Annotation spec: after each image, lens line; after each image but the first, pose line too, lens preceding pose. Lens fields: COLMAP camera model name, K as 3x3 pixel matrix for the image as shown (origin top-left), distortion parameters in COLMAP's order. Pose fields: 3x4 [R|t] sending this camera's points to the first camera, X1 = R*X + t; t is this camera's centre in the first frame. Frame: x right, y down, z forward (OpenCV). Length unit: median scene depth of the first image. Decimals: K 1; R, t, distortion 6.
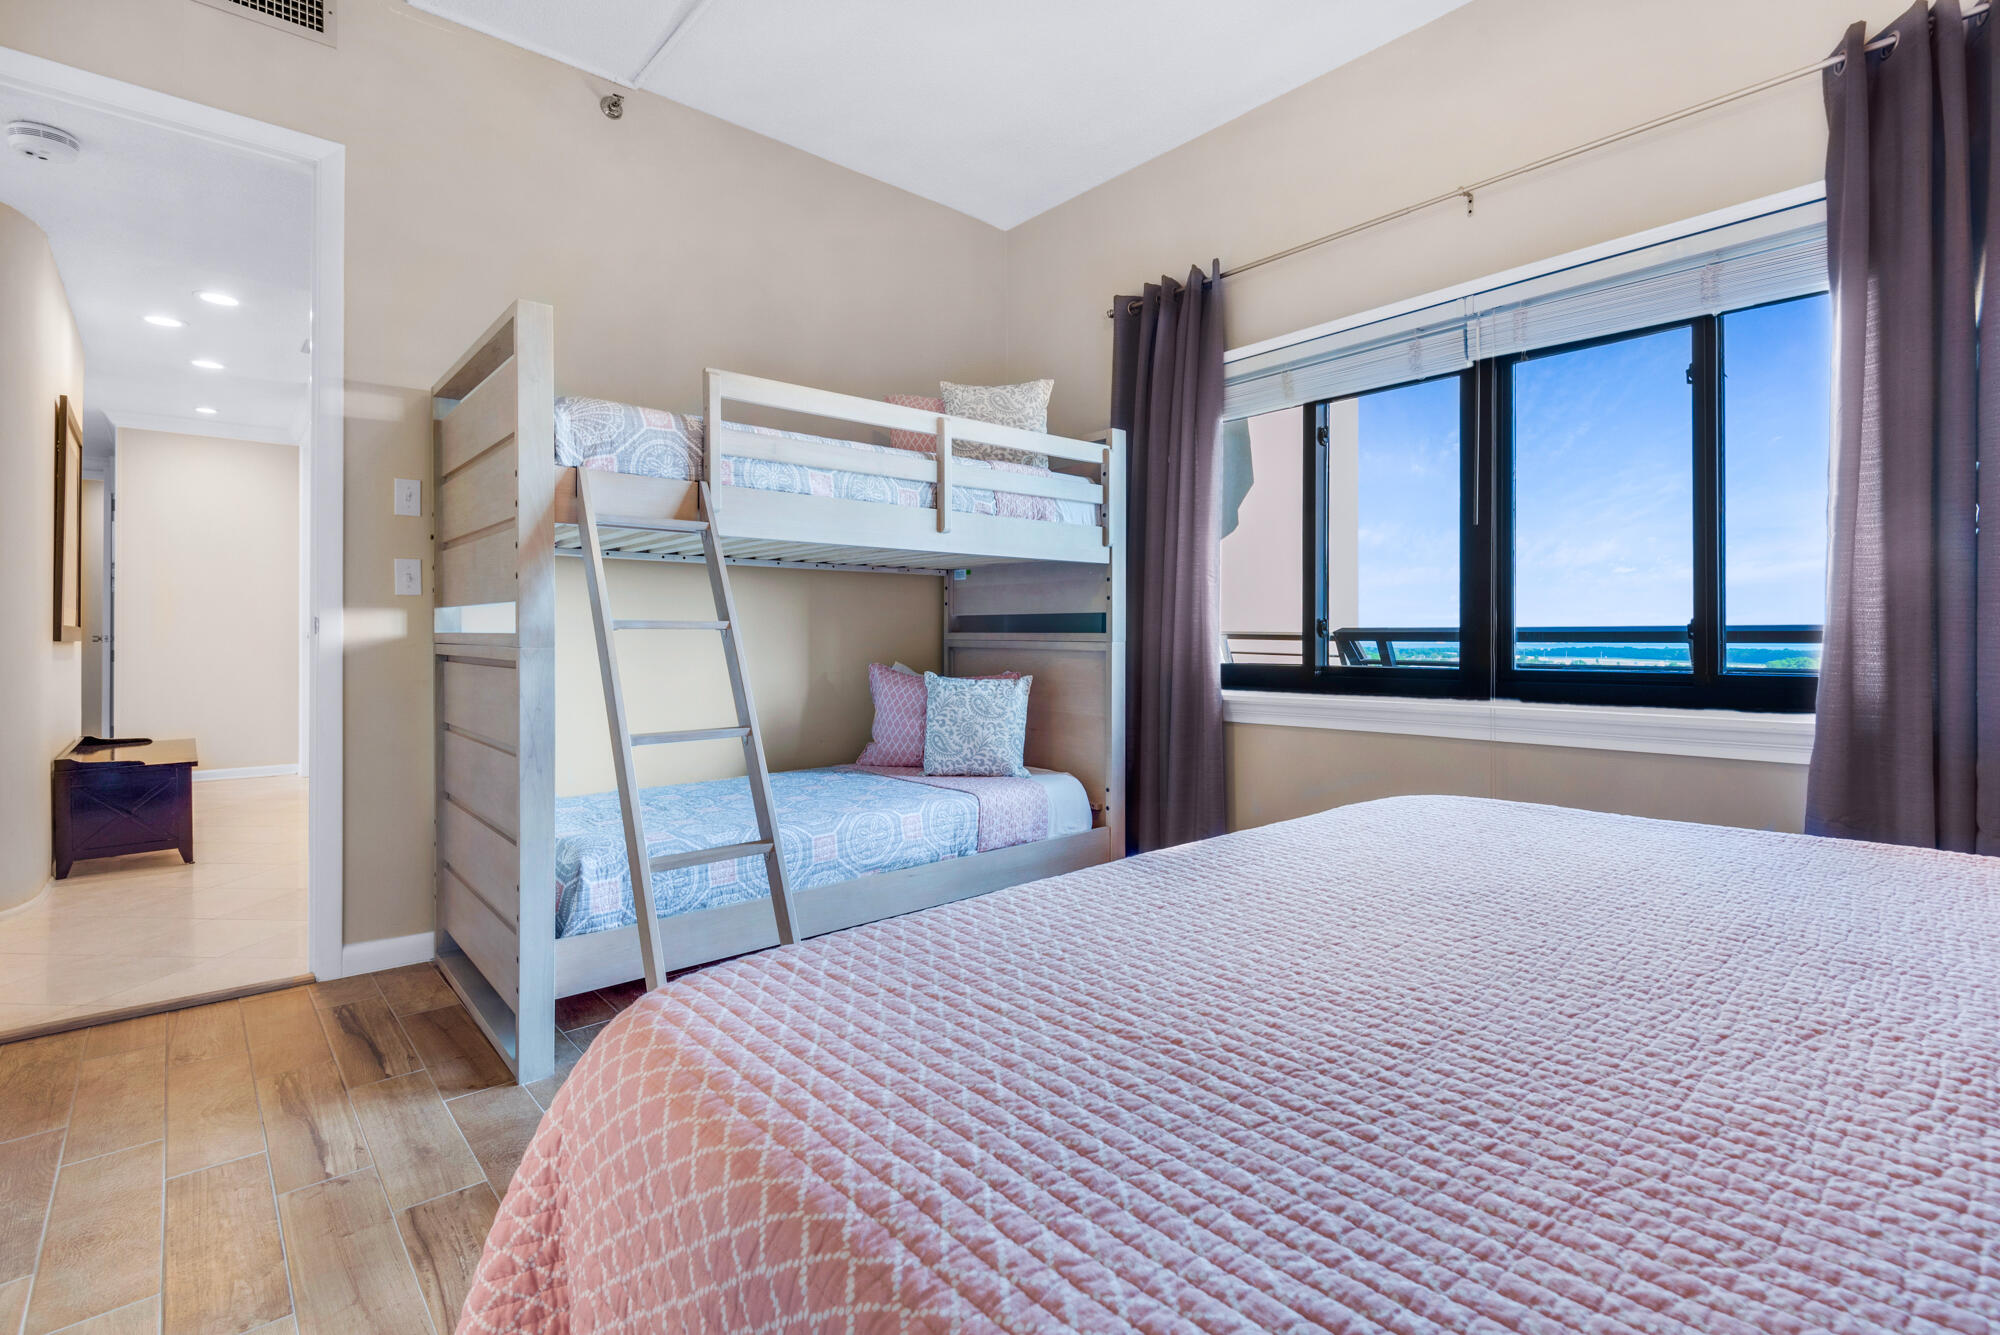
lens RADIAL K [[920.6, 0, 1000.4], [0, 920.6, 645.6], [0, 0, 1]] dist [0.020160, -0.011713]
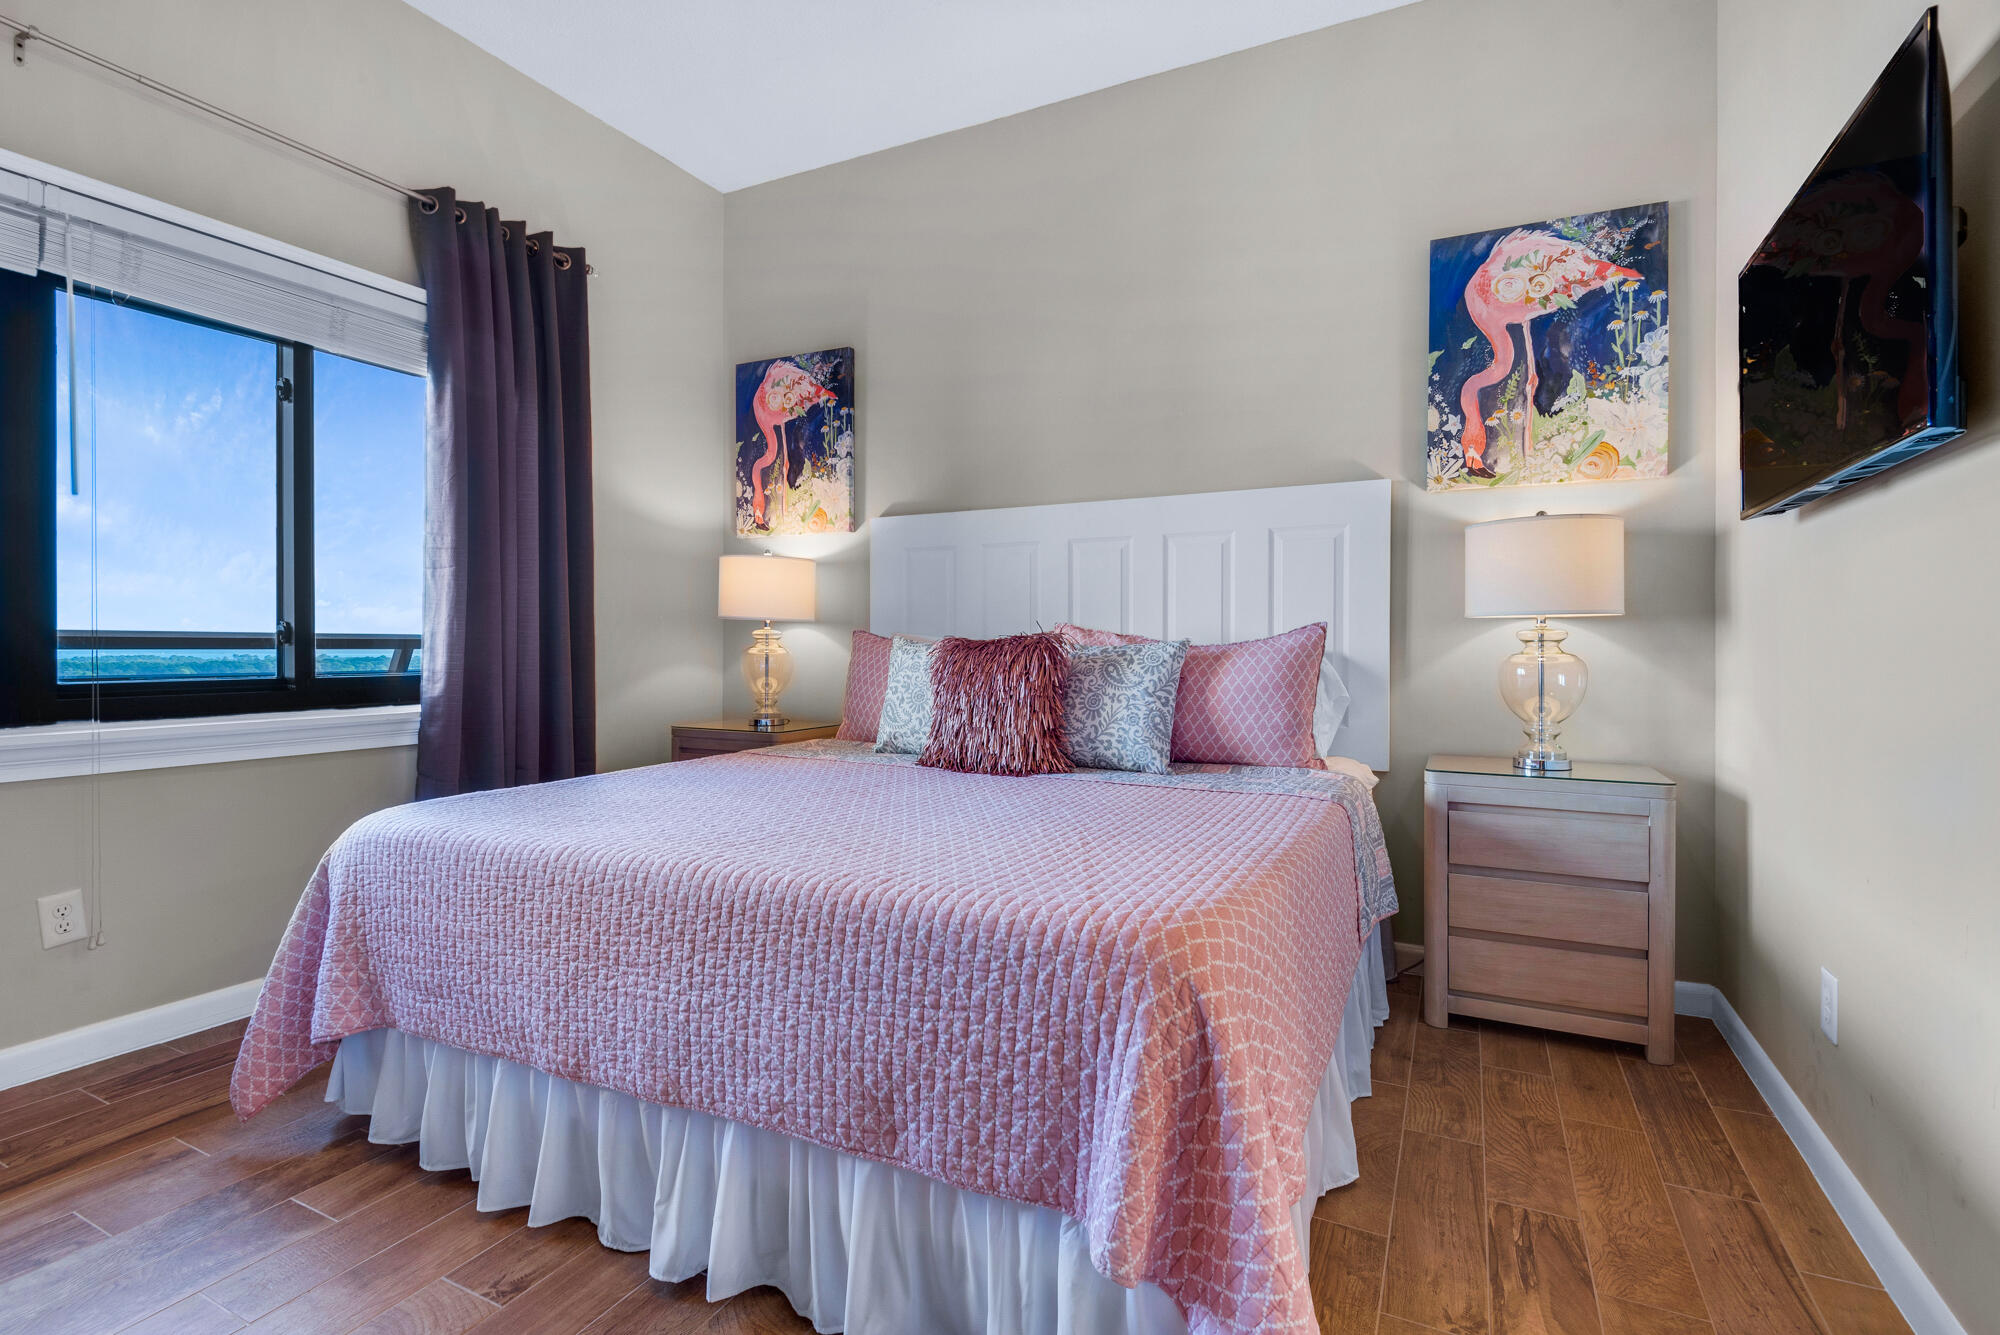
lens RADIAL K [[920.6, 0, 1003.5], [0, 920.6, 661.8], [0, 0, 1]] dist [0.020160, -0.011713]
pose [[-0.377263, -0.018303, 0.925925, -0.549725], [0.007358, 0.999714, 0.022759, -0.007175], [-0.926077, 0.015399, -0.377021, 0.663616]]
